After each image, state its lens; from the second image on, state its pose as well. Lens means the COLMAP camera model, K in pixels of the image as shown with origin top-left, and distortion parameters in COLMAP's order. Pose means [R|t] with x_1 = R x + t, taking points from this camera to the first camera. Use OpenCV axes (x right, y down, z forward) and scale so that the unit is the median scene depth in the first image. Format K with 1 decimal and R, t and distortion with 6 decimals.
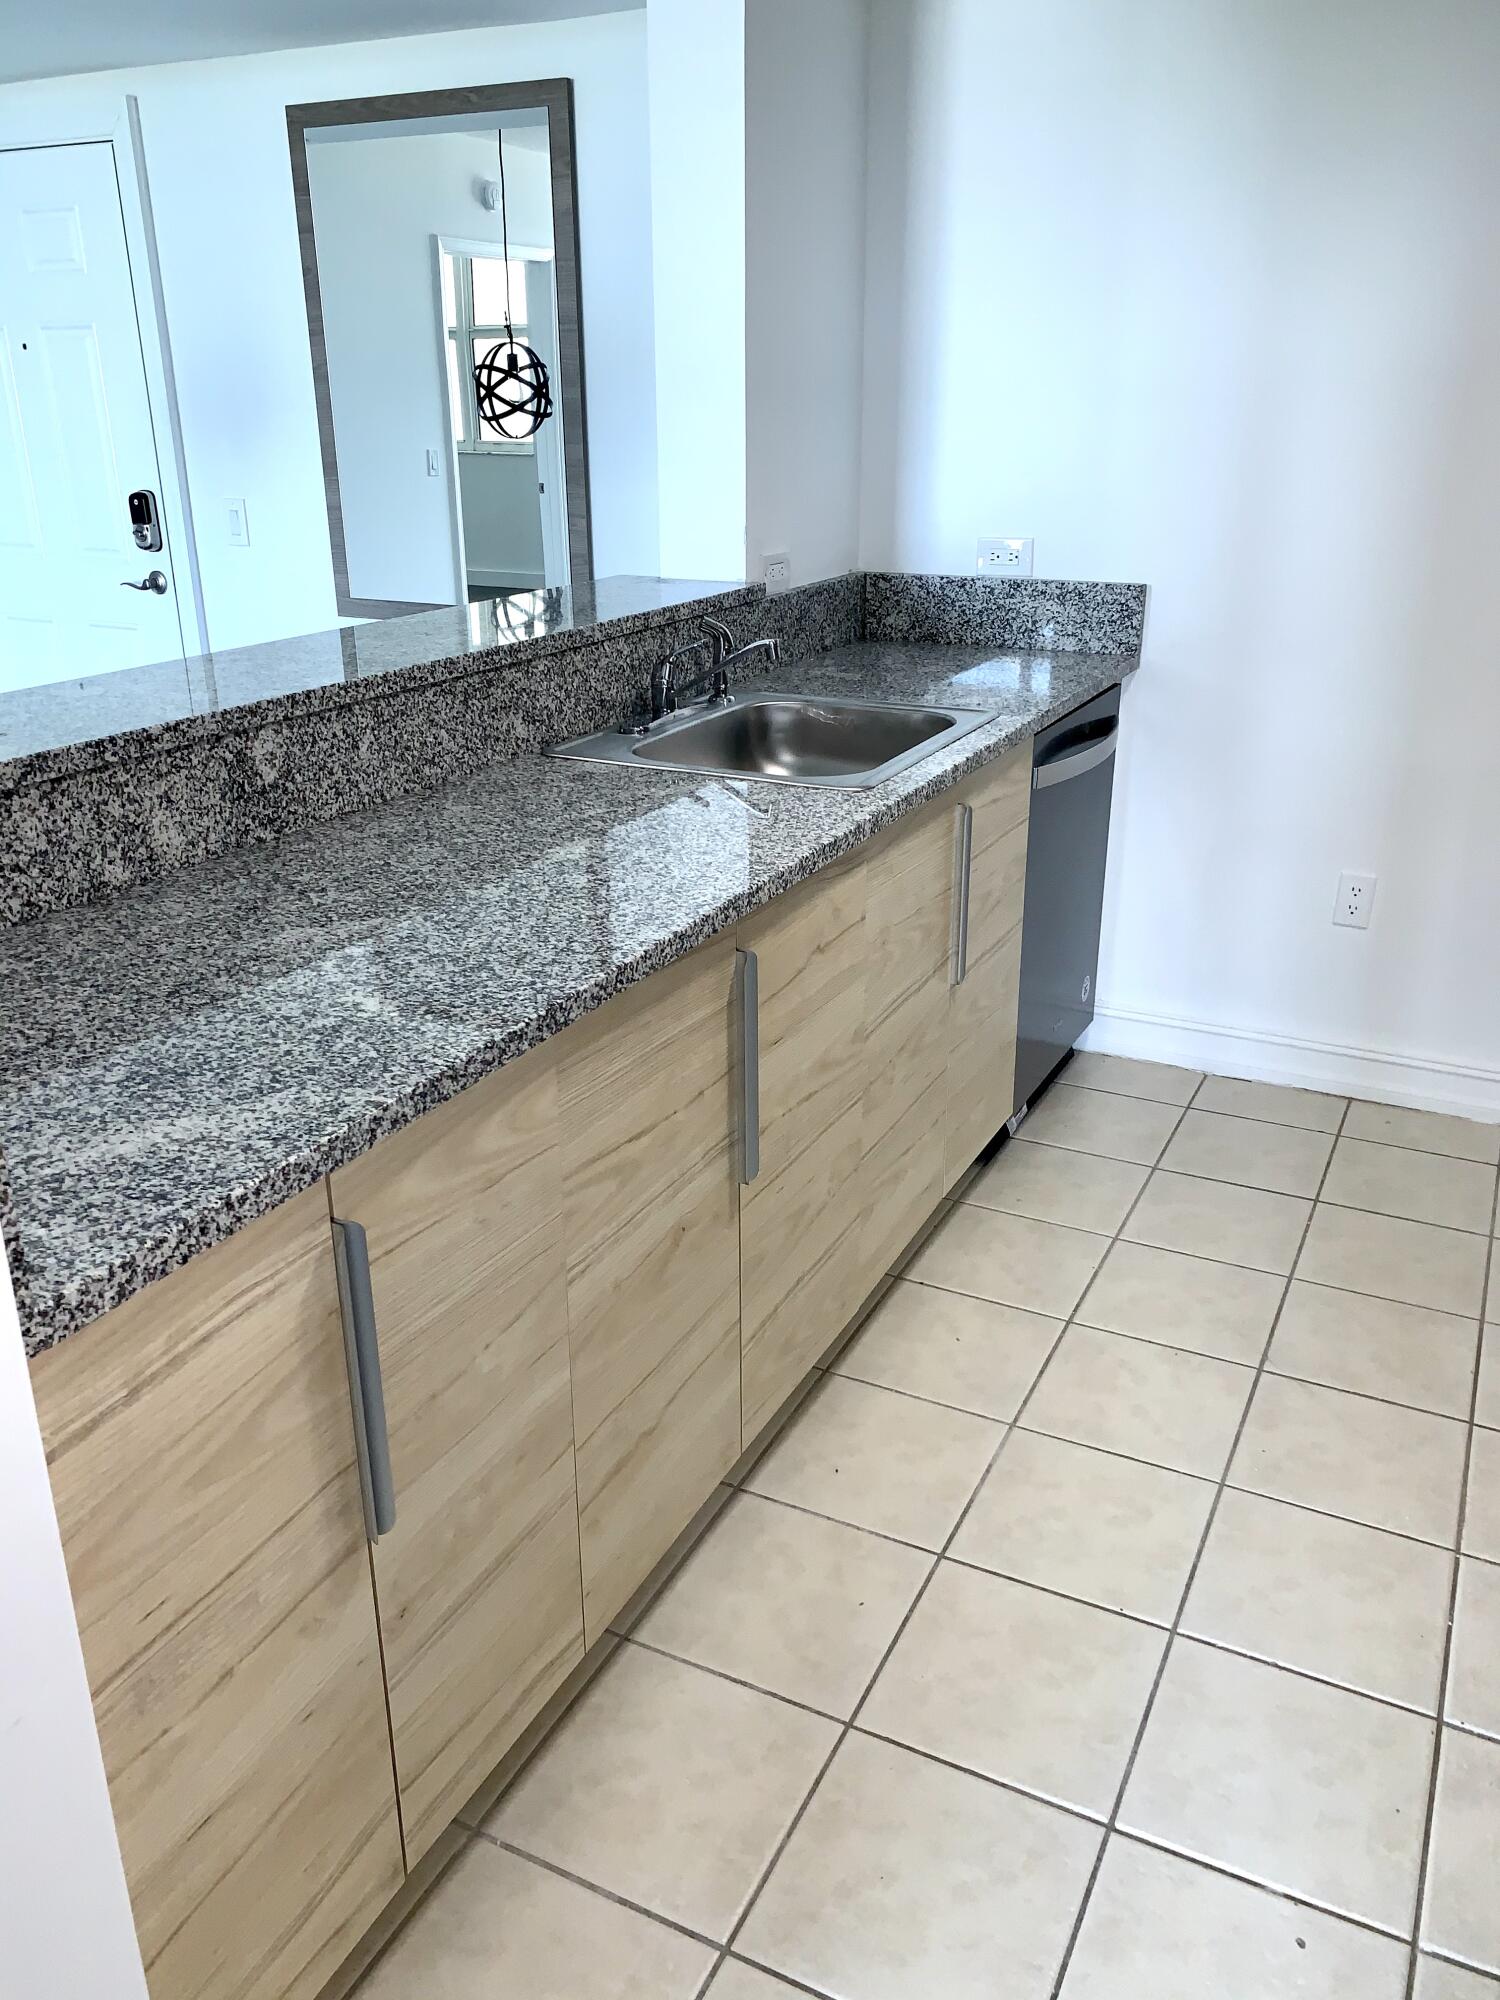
lens RADIAL K [[1534.4, 0, 754.0], [0, 1534.4, 997.7], [0, 0, 1]] dist [-0.003747, 0.008961]
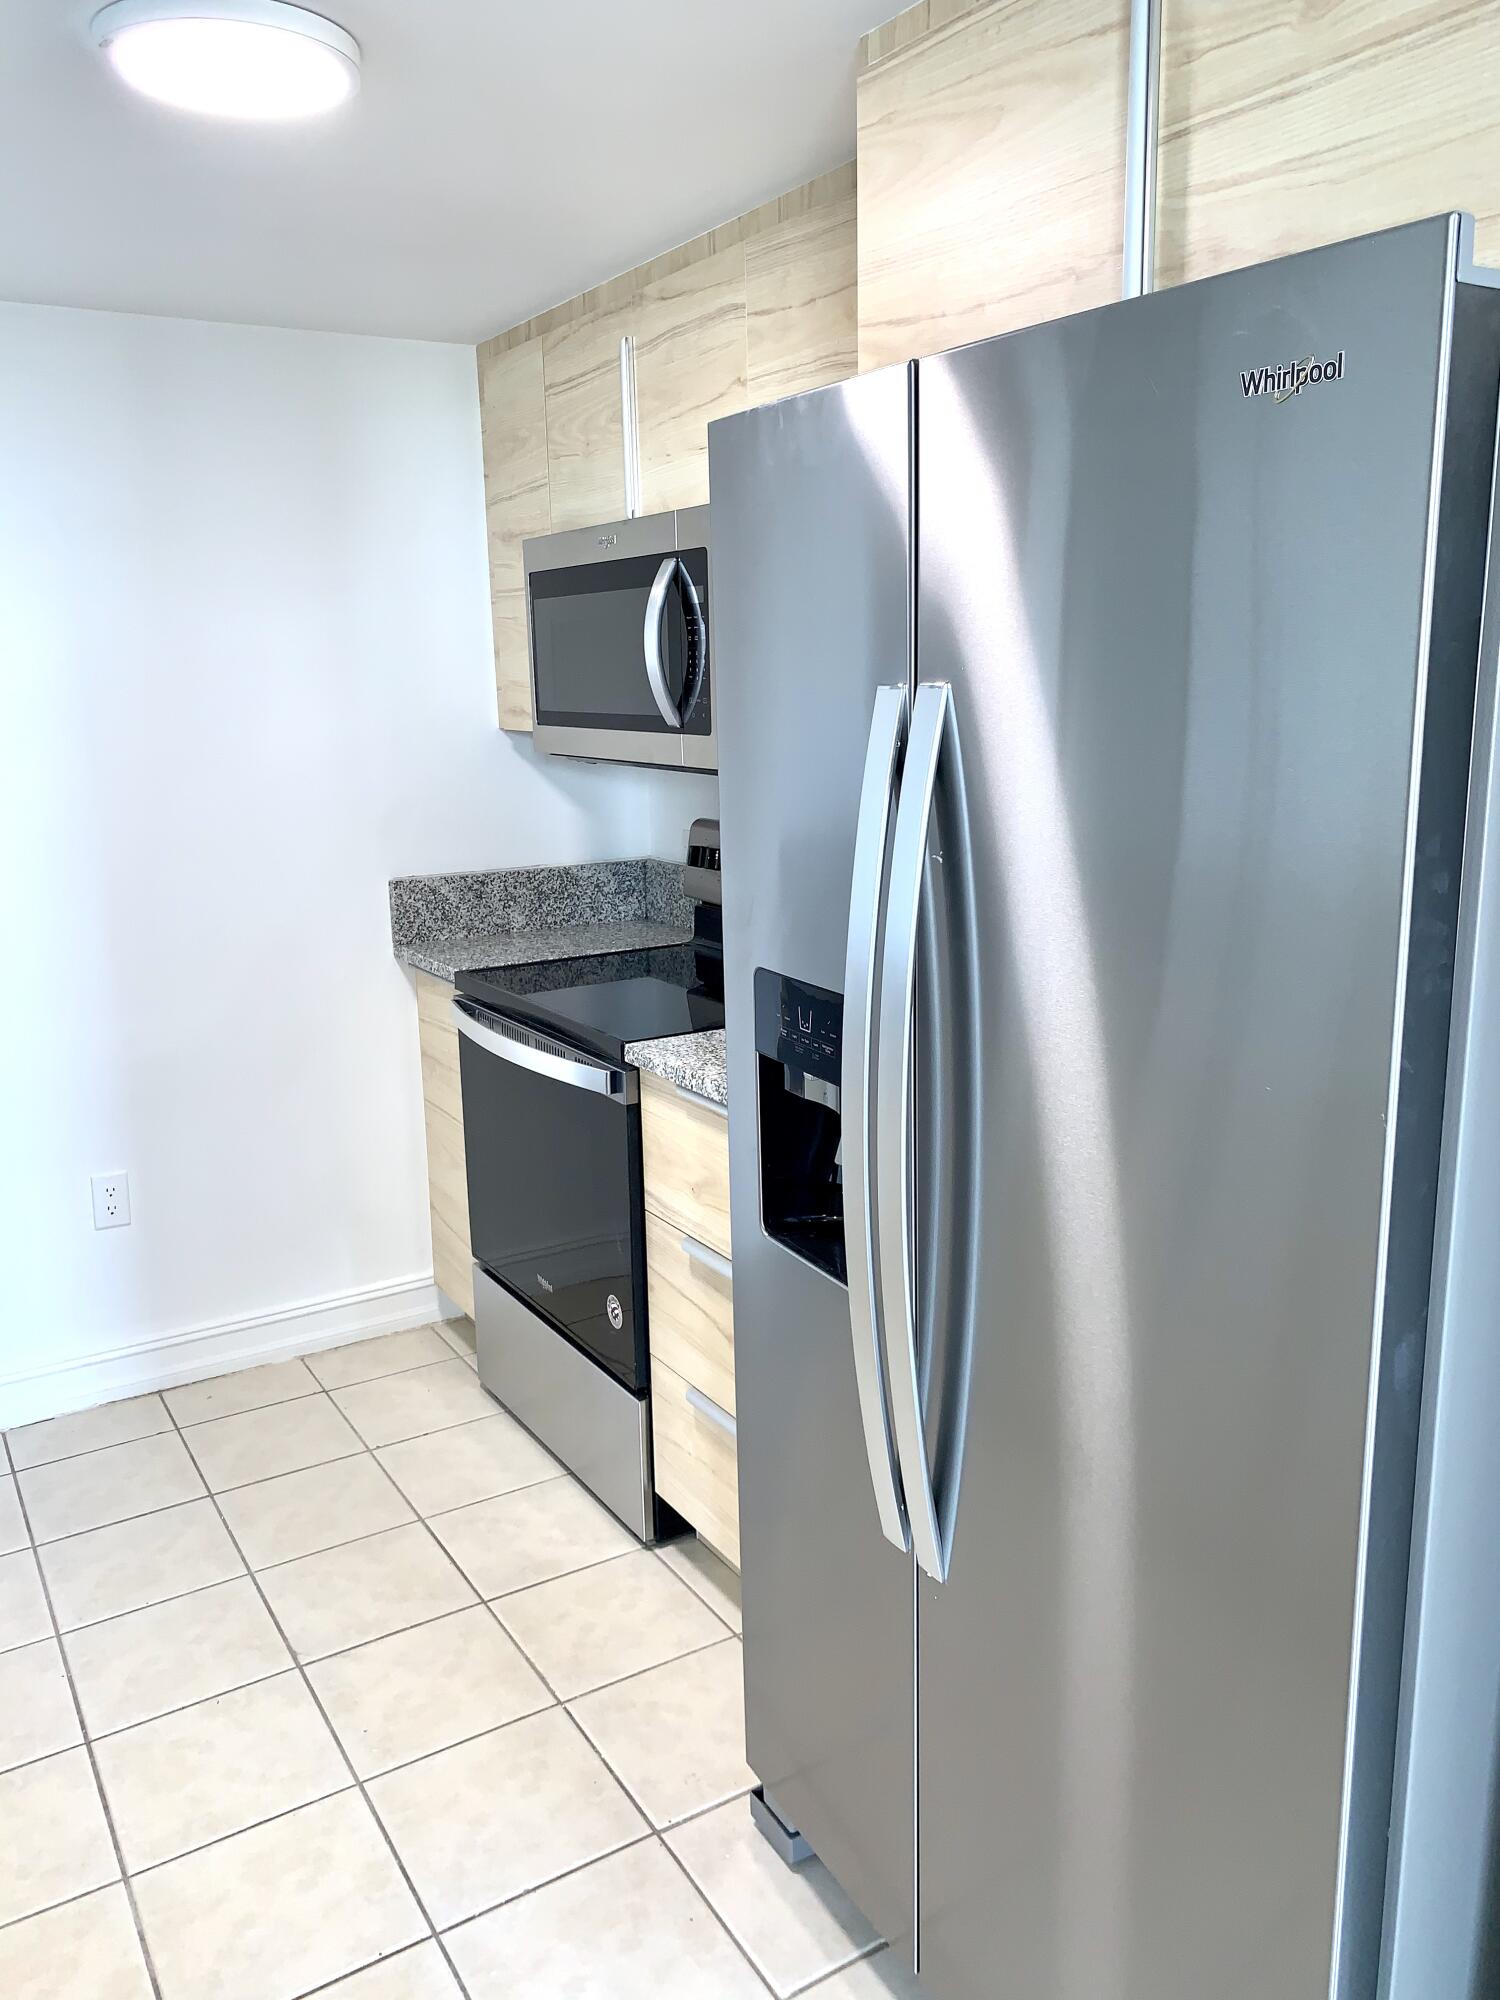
lens RADIAL K [[1534.4, 0, 769.8], [0, 1534.4, 1016.5], [0, 0, 1]] dist [-0.003747, 0.008961]
pose [[0.516953, -0.195387, 0.833417, -0.194592], [0.327742, 0.944593, 0.018158, -0.054560], [-0.790788, 0.263759, 0.552346, 0.080634]]
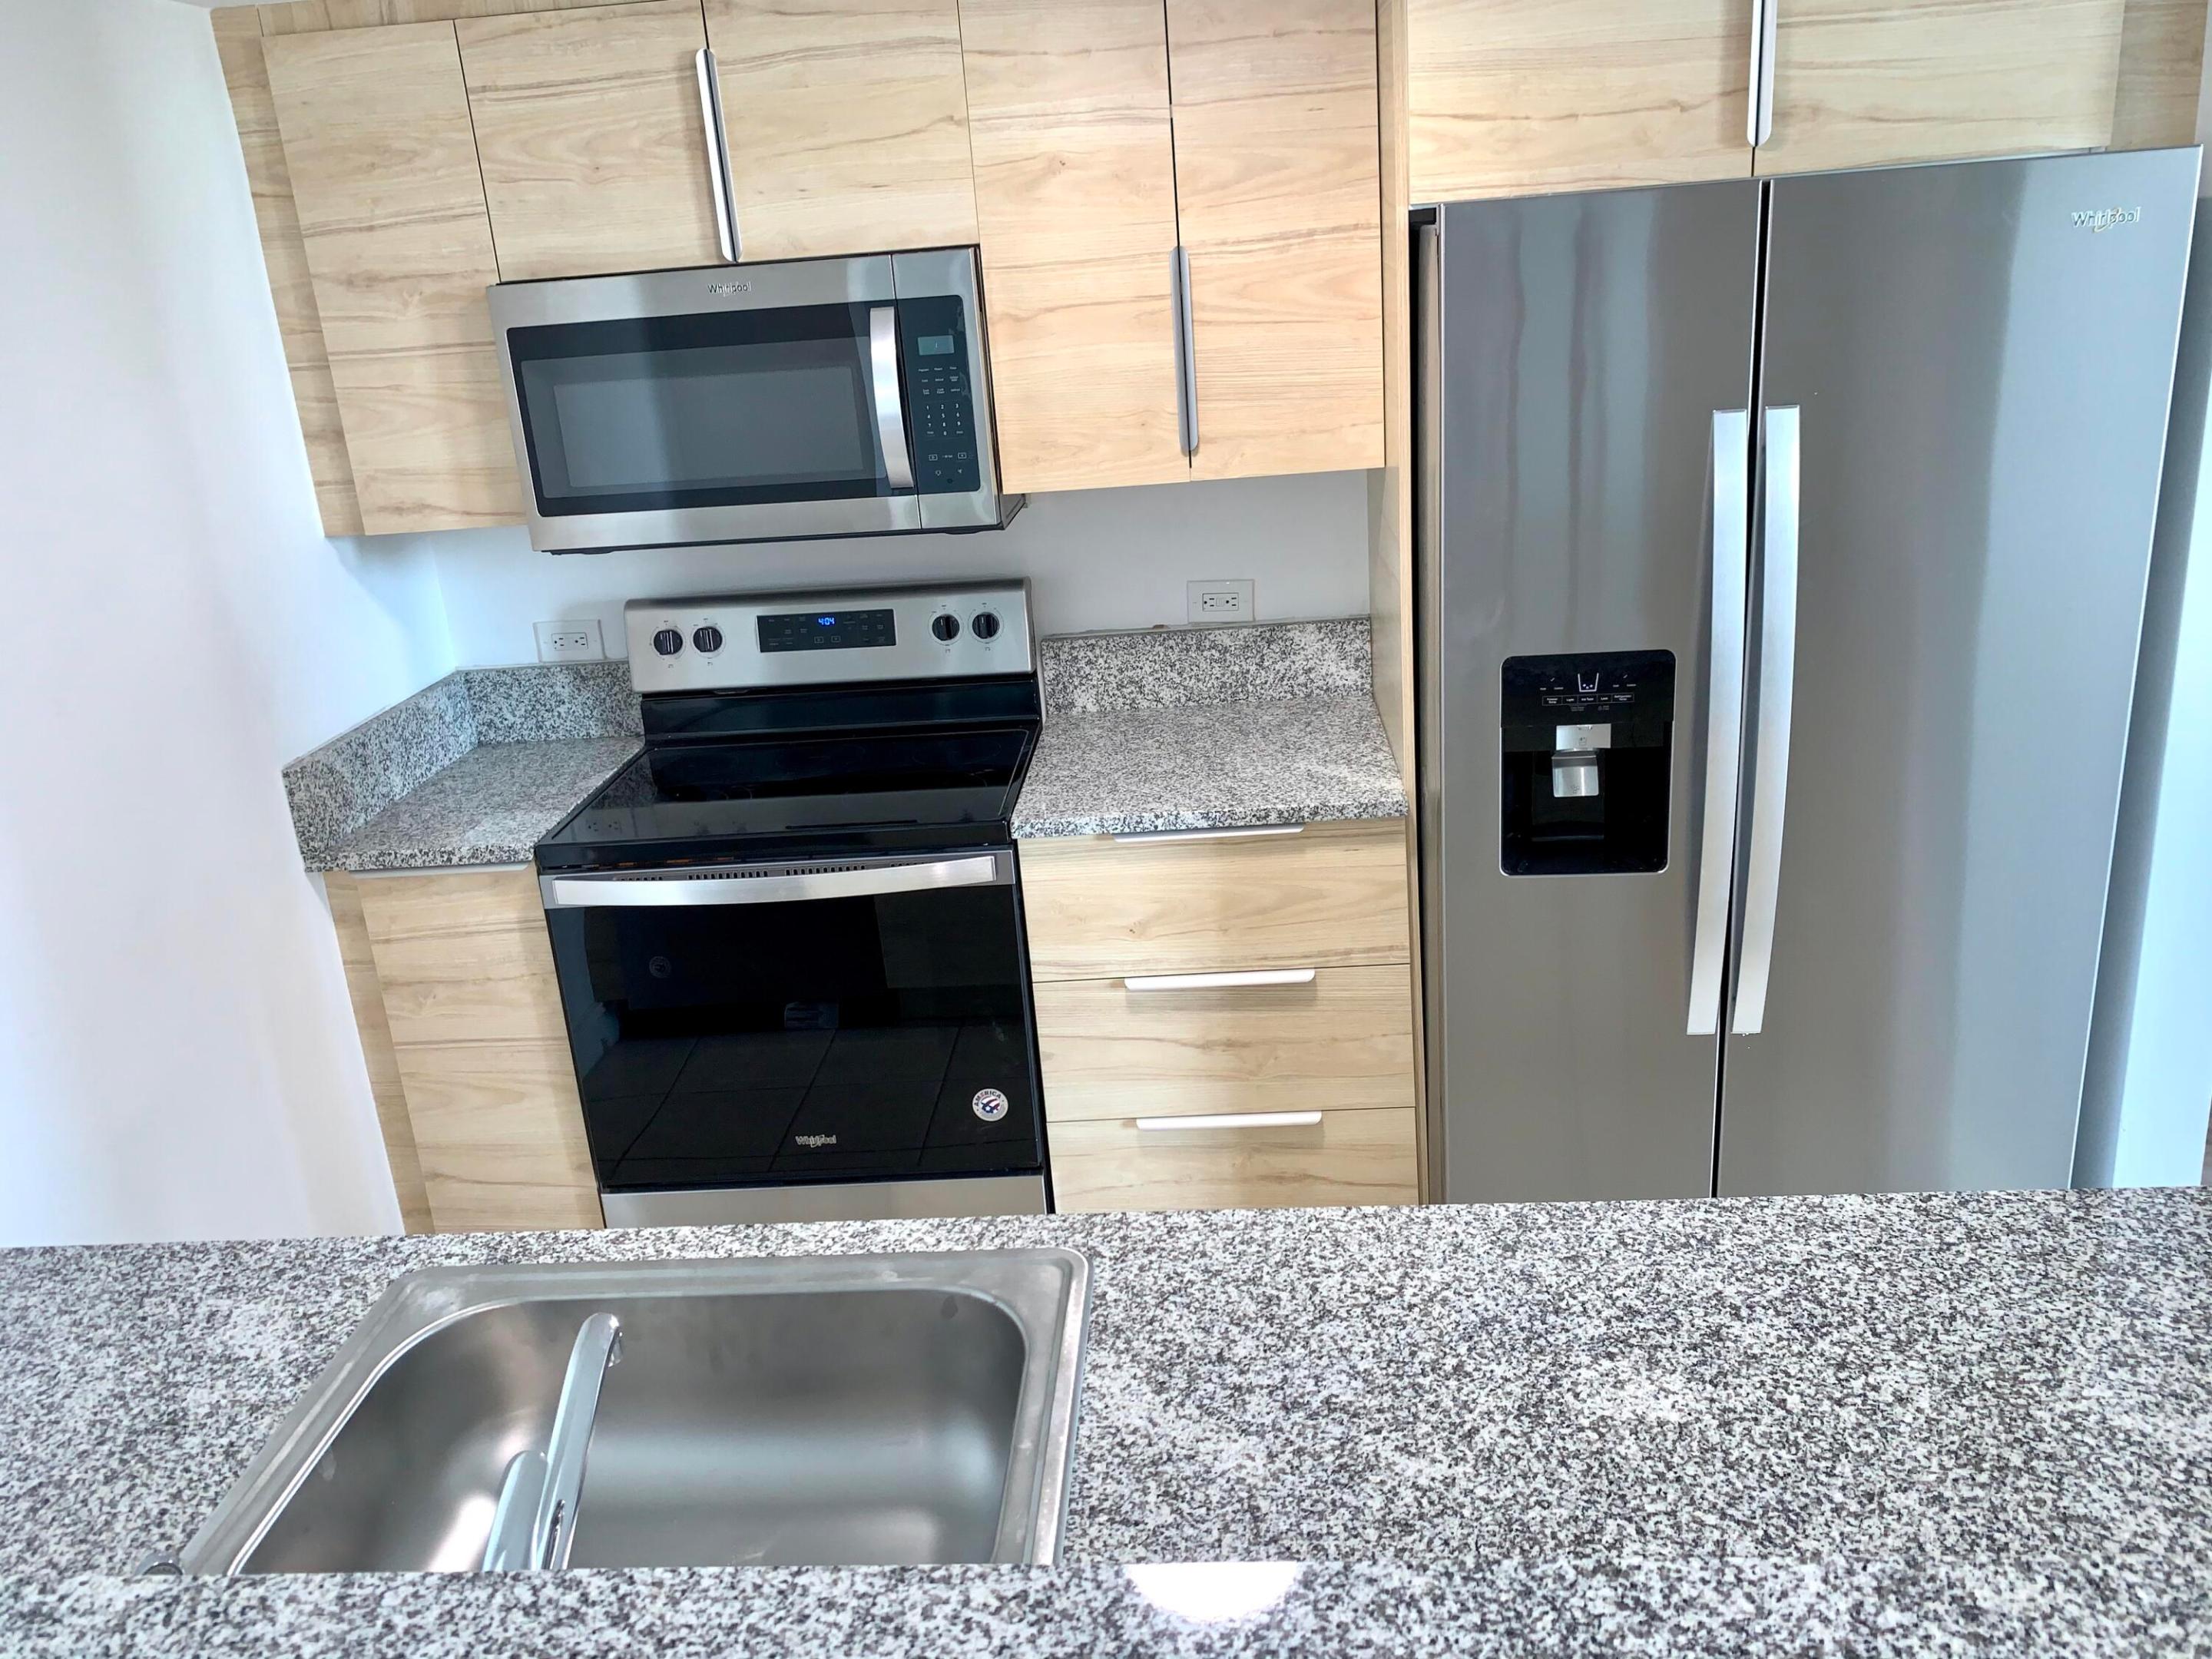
lens RADIAL K [[1697.1, 0, 1102.4], [0, 1697.1, 810.8], [0, 0, 1]] dist [-0.003747, 0.008961]
pose [[-0.387119, -0.263059, 0.883707, -0.331437], [0.408637, 0.810219, 0.420192, -0.382202], [-0.826532, 0.523780, -0.206156, 0.700253]]
